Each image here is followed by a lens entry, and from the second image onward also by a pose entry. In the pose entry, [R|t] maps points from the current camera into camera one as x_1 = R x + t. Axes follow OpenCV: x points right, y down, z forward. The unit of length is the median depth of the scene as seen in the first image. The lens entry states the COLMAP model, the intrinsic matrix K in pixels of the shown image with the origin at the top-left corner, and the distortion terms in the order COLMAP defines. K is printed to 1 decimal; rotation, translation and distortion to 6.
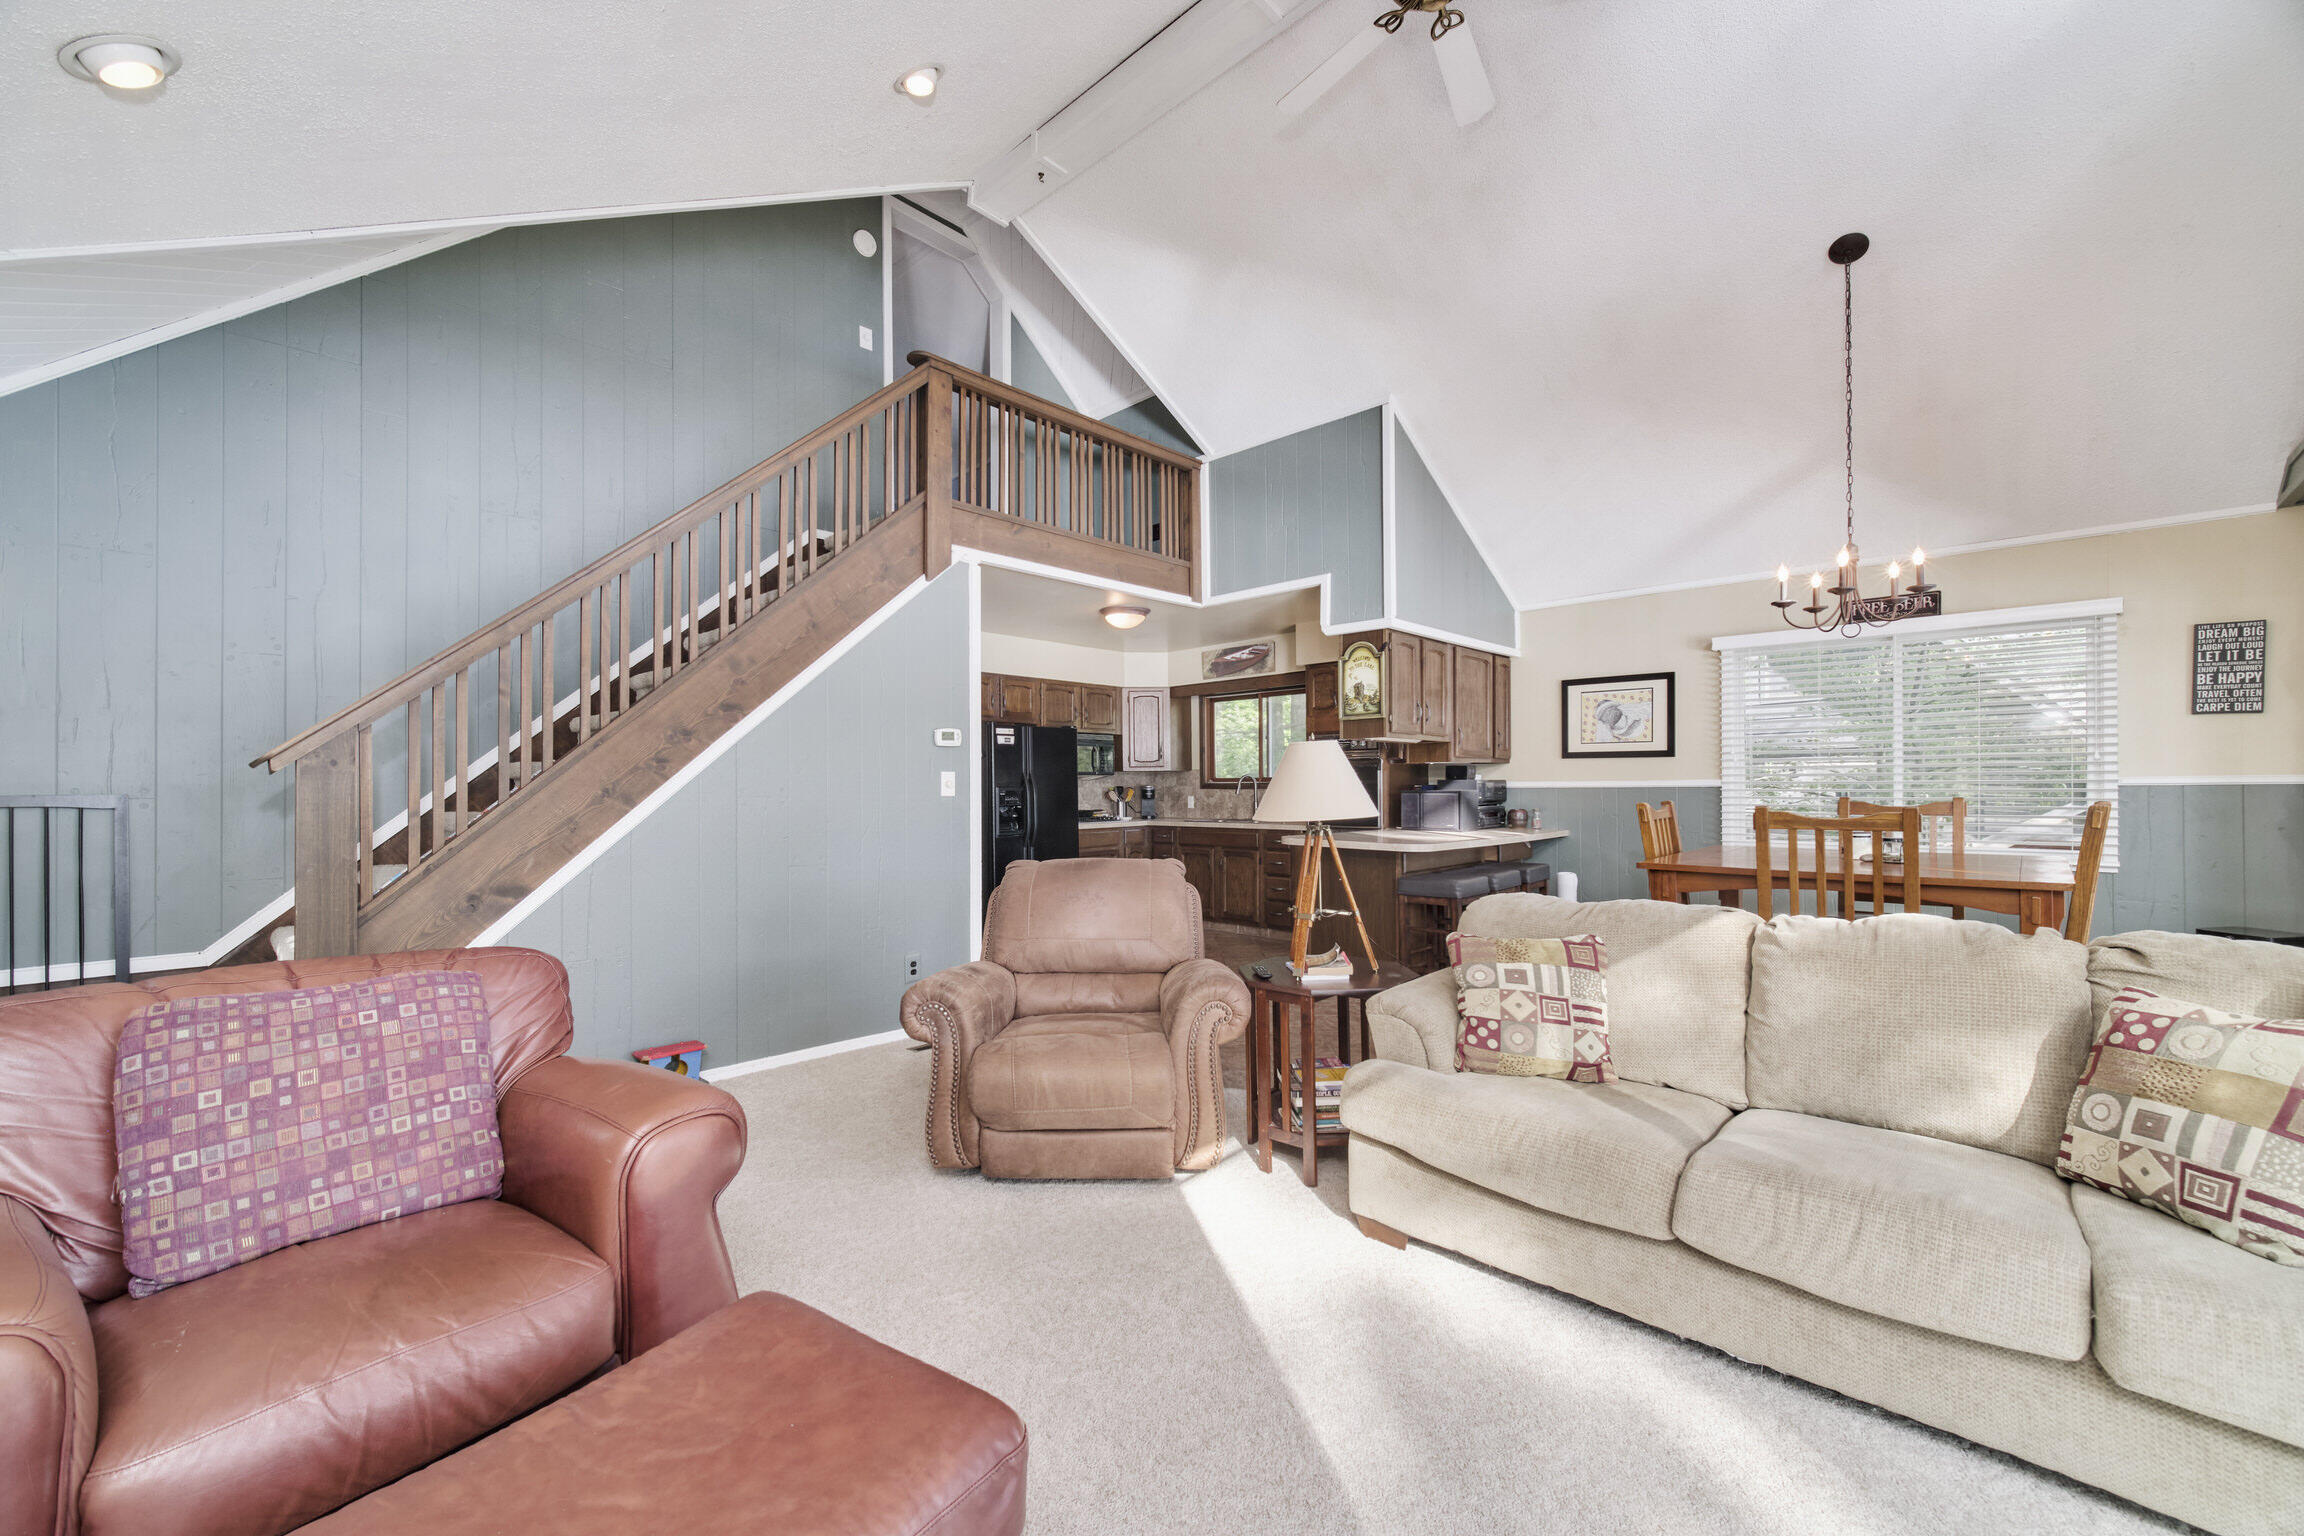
lens RADIAL K [[973.6, 0, 1101.4], [0, 973.6, 782.5], [0, 0, 1]] dist [0.001671, 0.000483]
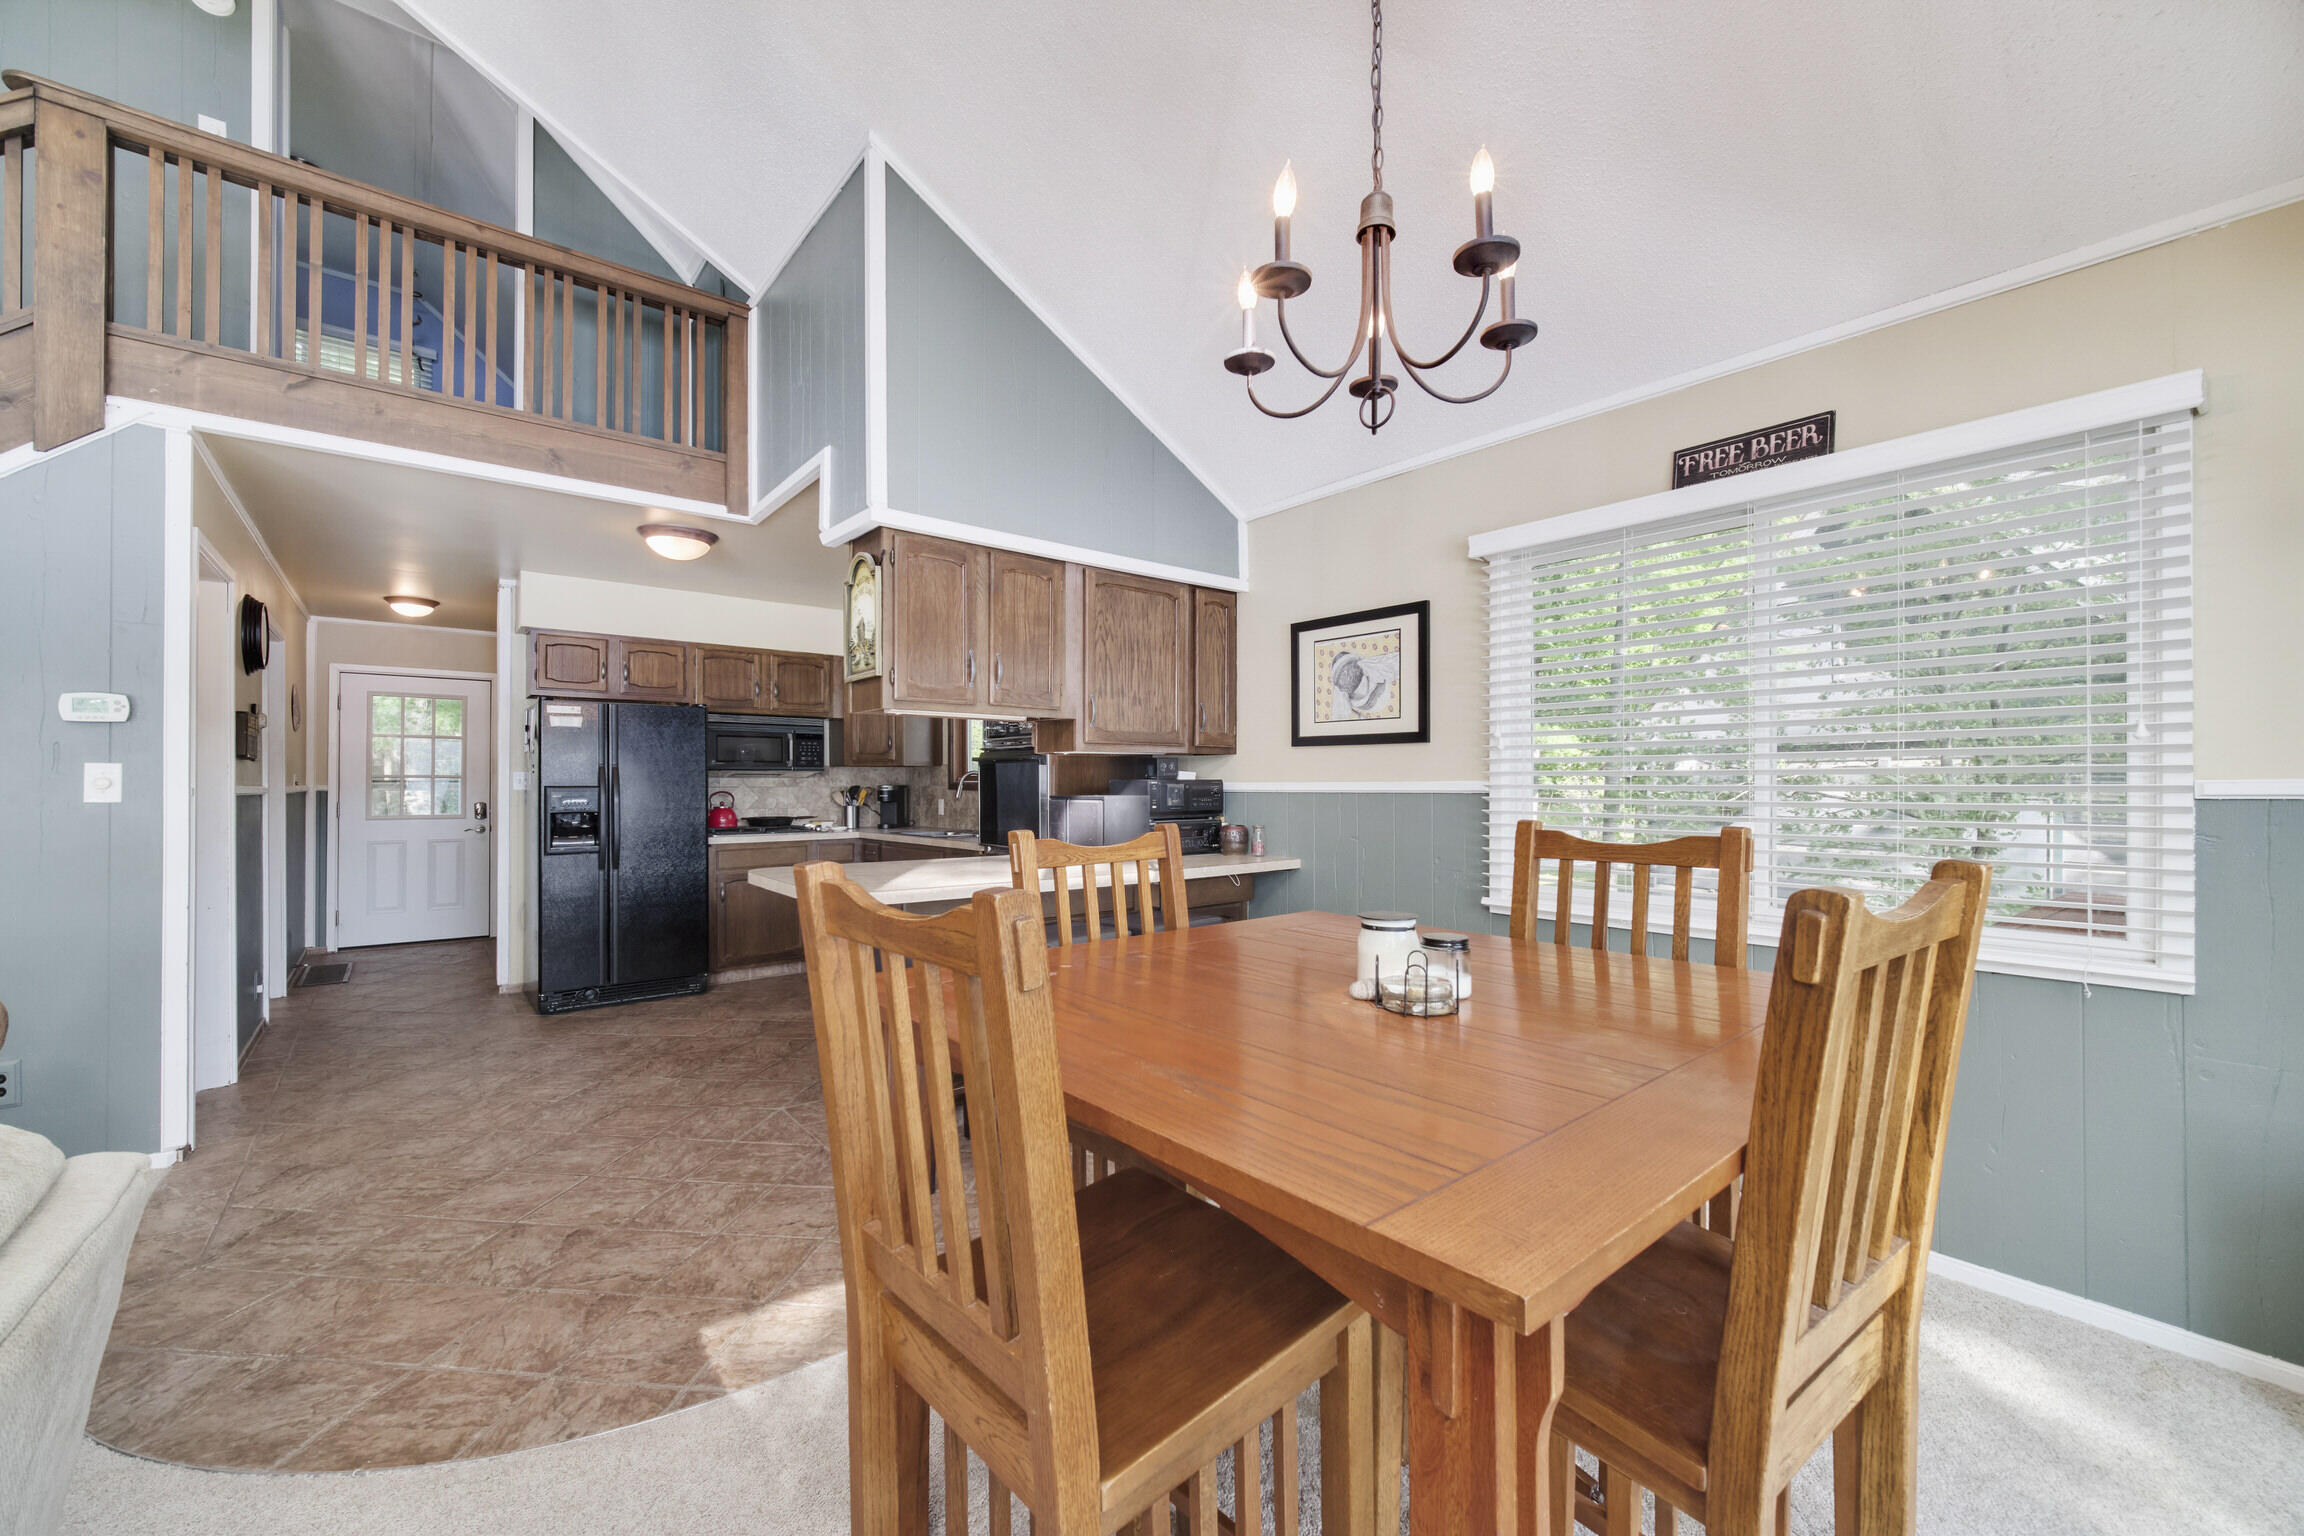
lens RADIAL K [[943.5, 0, 1134.4], [0, 943.5, 778.4], [0, 0, 1]] dist [-0.003725, -0.000347]
pose [[0.993741, 0.004033, -0.111638, 0.463582], [-0.004207, 0.999990, -0.001327, -0.002876], [0.111631, 0.001788, 0.993748, 0.396997]]
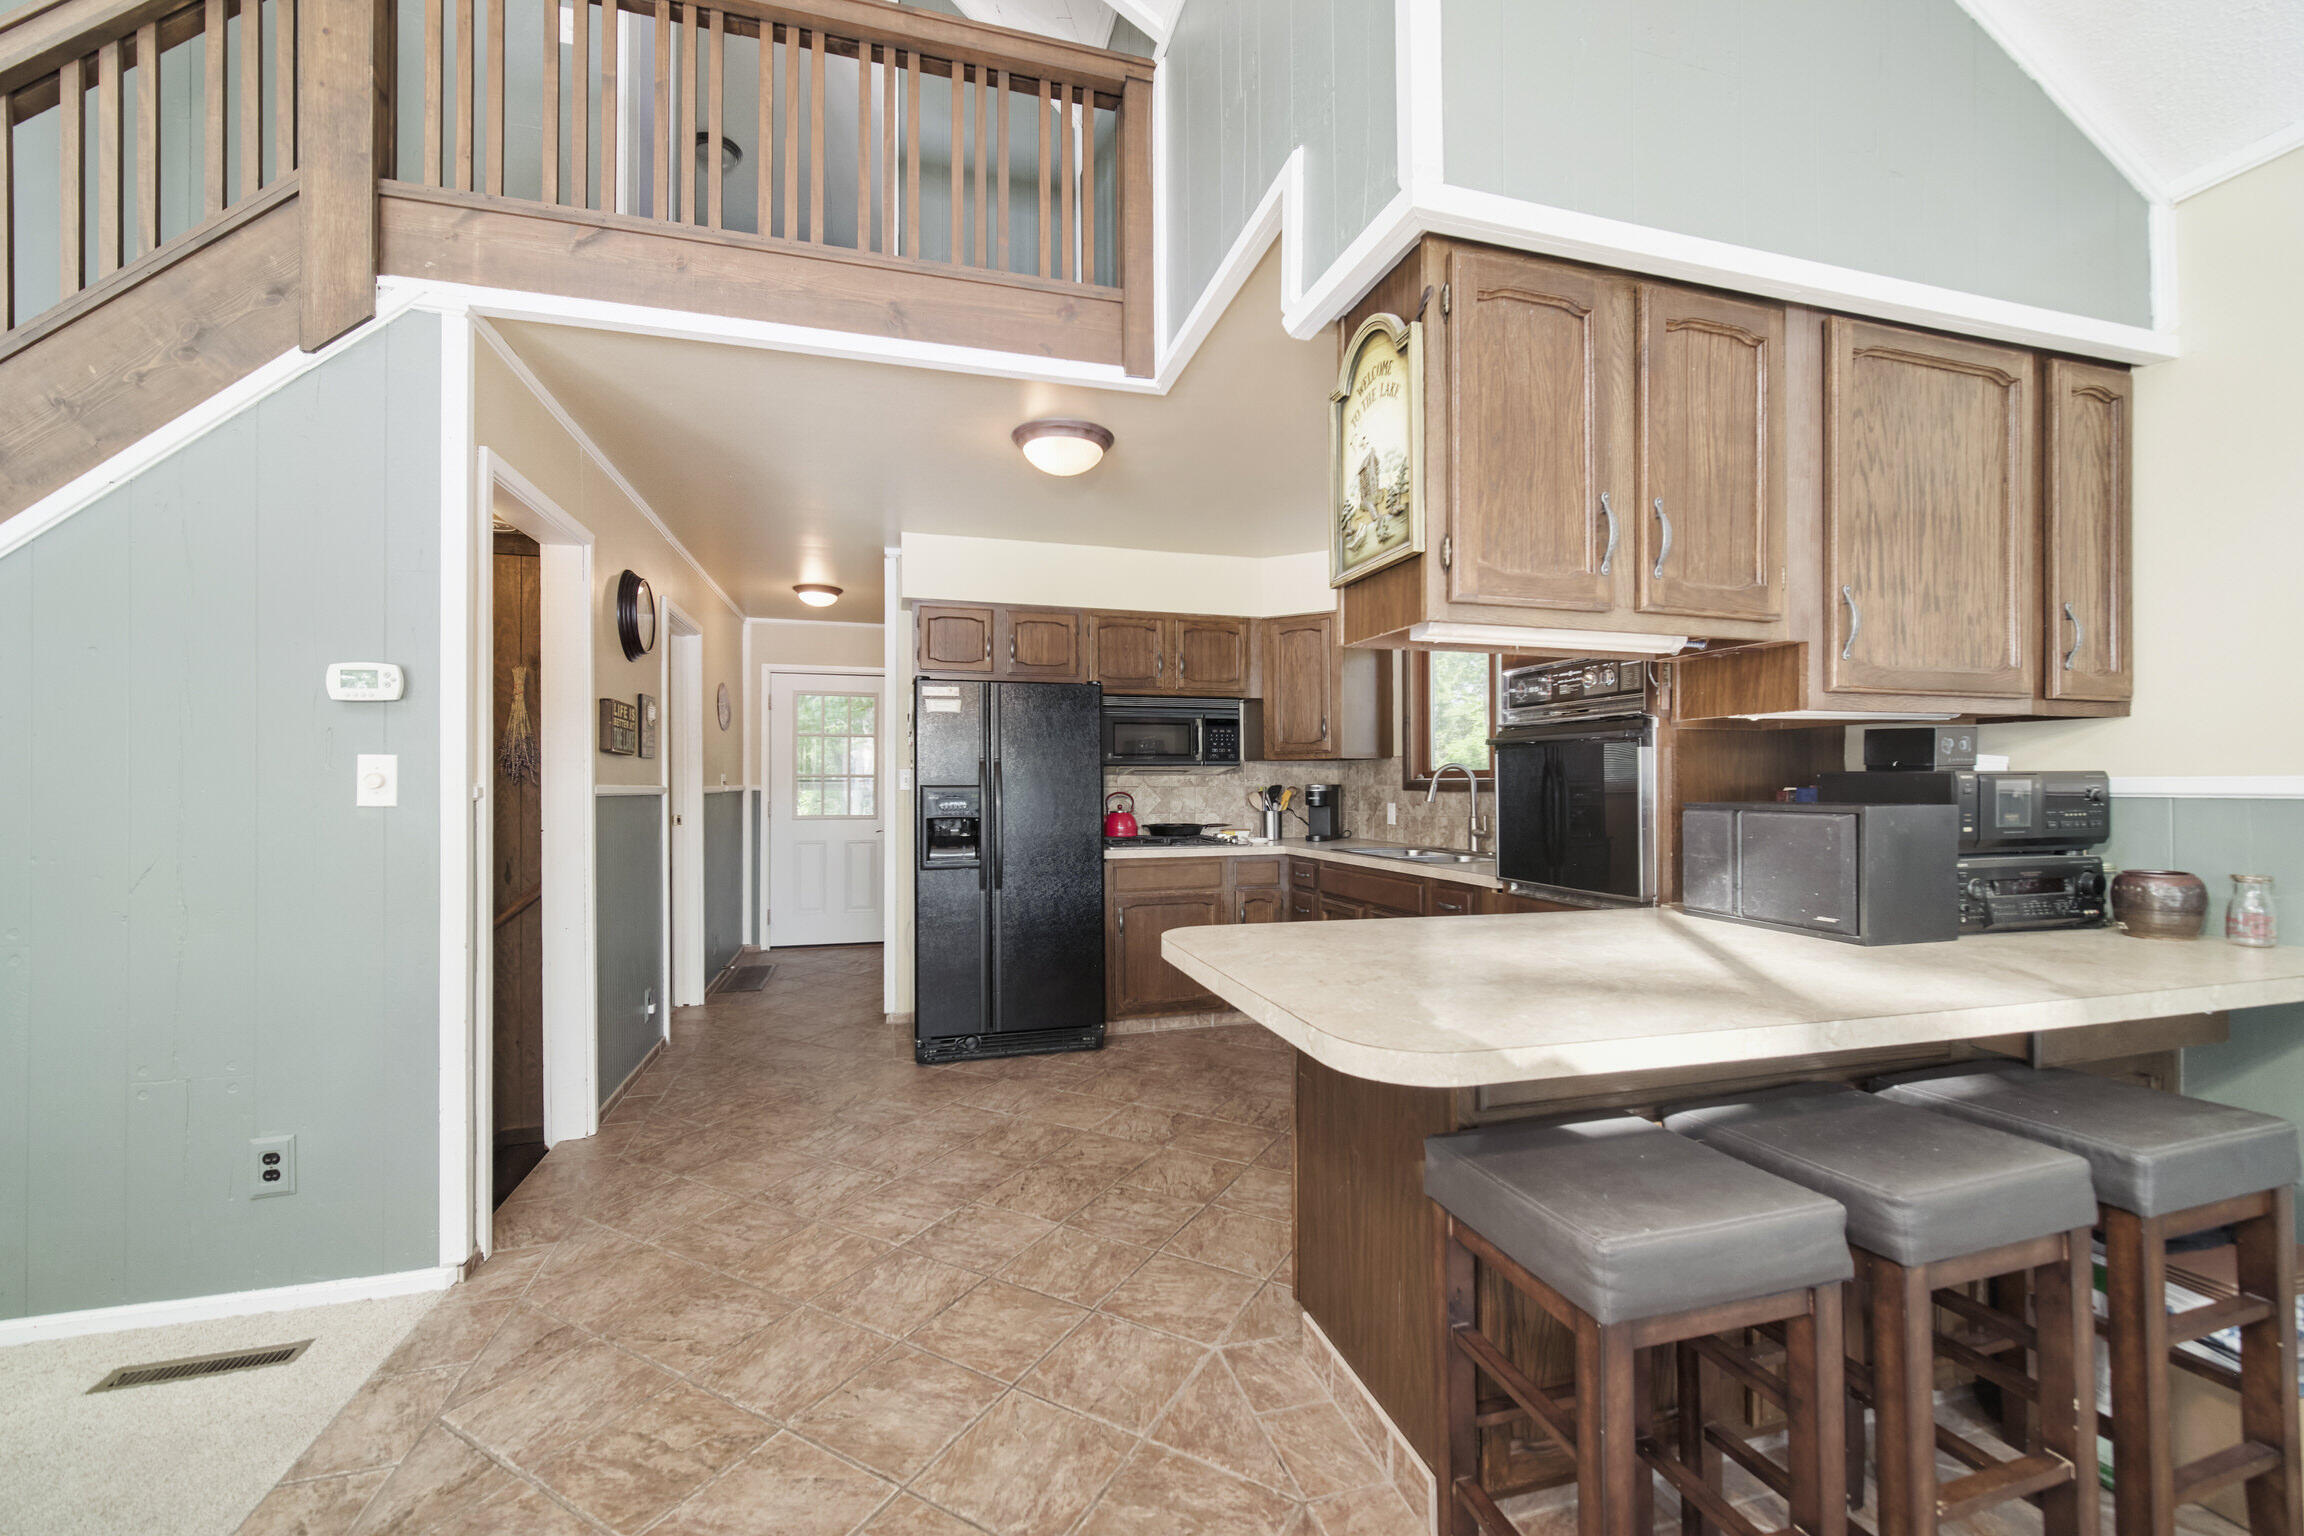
lens RADIAL K [[914.7, 0, 1130.5], [0, 914.7, 784.3], [0, 0, 1]] dist [-0.000599, -0.000053]
pose [[0.871008, 0.003759, -0.491254, 0.315119], [-0.001149, 0.999984, 0.005614, 0.000118], [0.491267, -0.004325, 0.870998, 0.655085]]
